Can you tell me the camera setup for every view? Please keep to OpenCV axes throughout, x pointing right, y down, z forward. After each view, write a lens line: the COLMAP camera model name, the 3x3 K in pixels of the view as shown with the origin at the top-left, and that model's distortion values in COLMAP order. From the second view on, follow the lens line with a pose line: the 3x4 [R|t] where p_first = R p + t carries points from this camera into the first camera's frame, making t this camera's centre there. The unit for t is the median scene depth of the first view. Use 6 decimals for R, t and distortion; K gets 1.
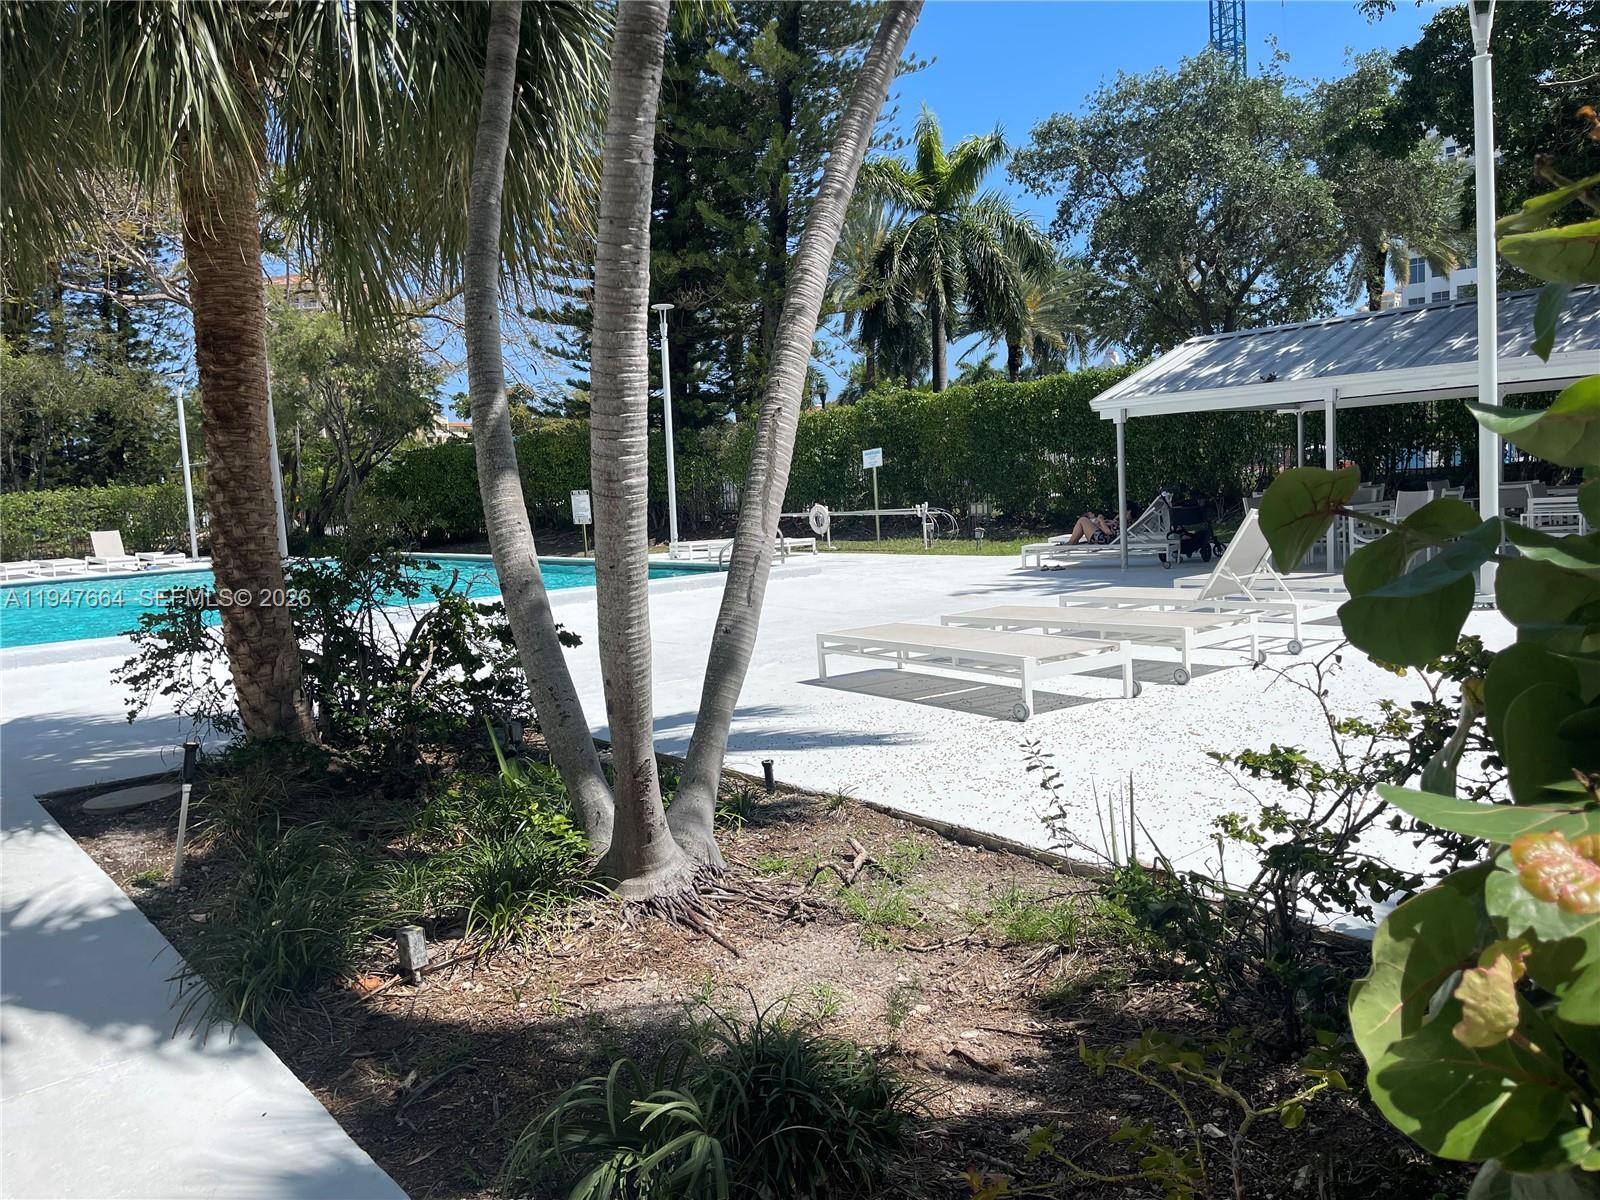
lens RADIAL K [[1199.4, 0, 800.0], [0, 1199.4, 600.0], [0, 0, 1]] dist [0.084320, -0.100014]
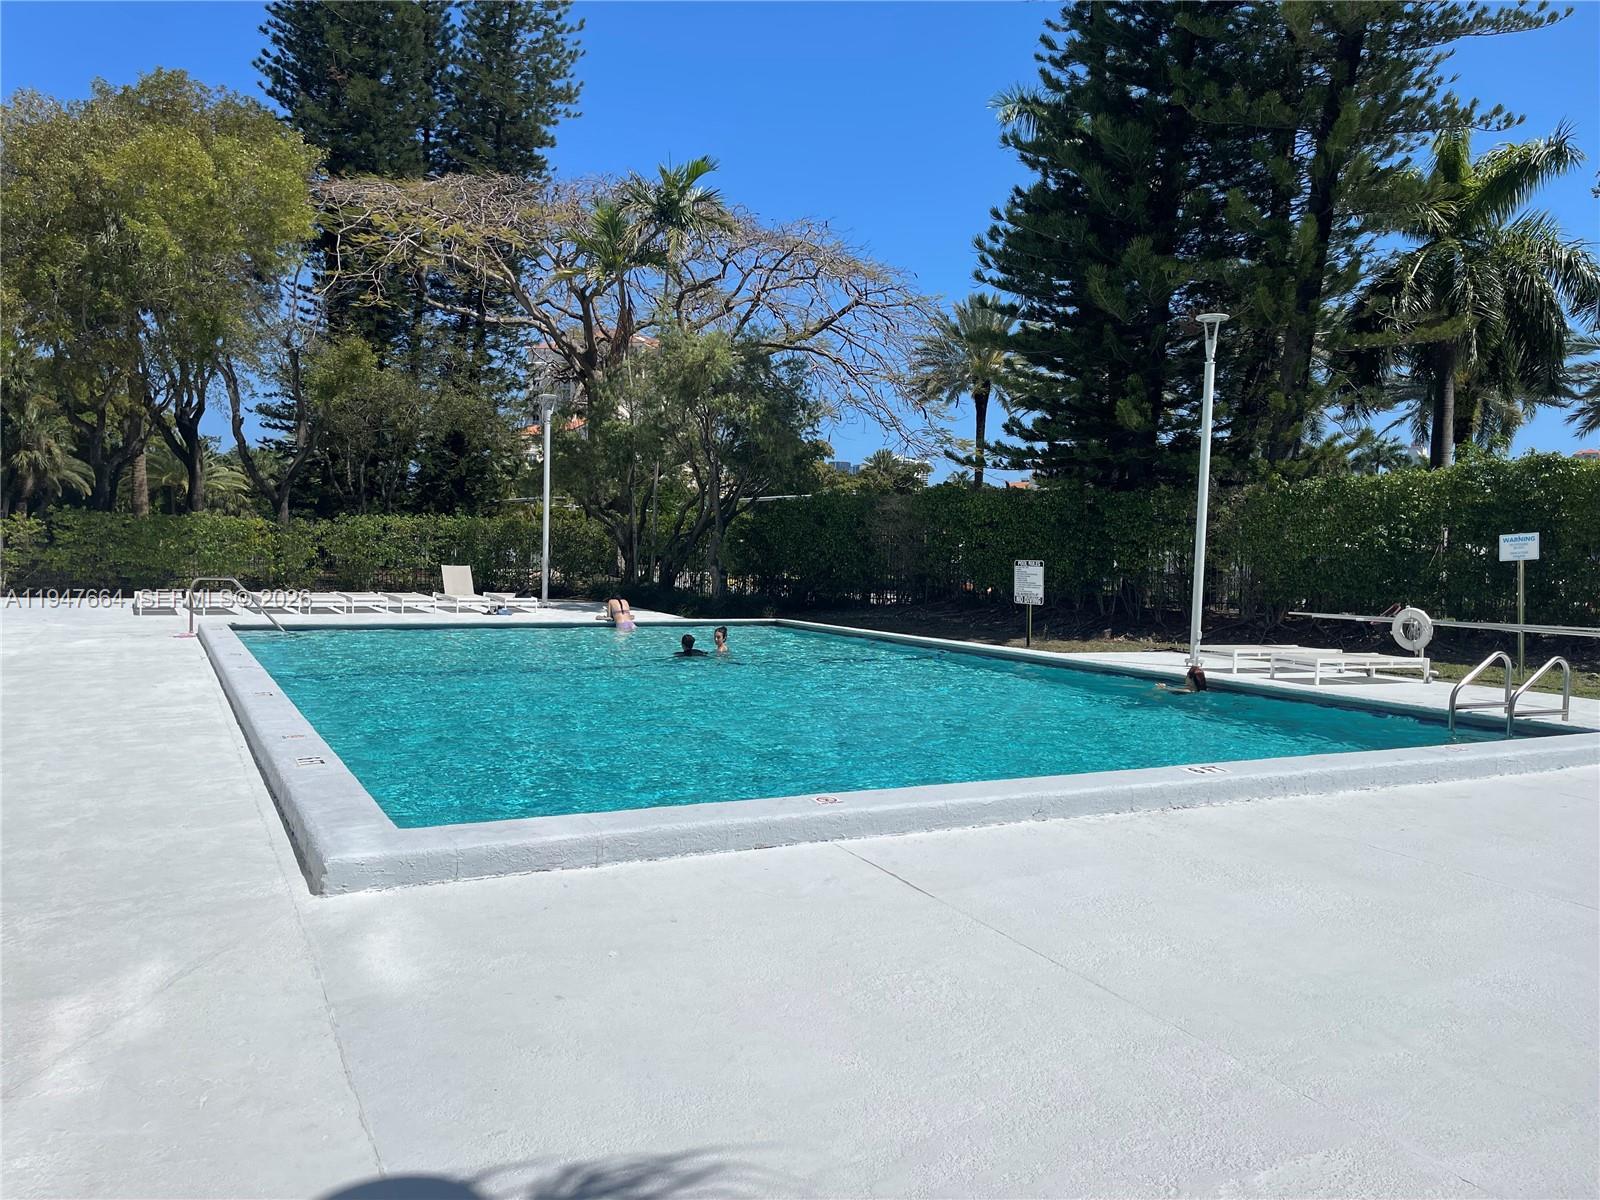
lens RADIAL K [[1199.4, 0, 800.0], [0, 1199.4, 600.0], [0, 0, 1]] dist [0.084320, -0.100014]
pose [[0.975623, 0.082430, -0.203385, -0.143290], [-0.093261, 0.994658, -0.044240, -0.015597], [0.198652, 0.062130, 0.978099, 0.190705]]
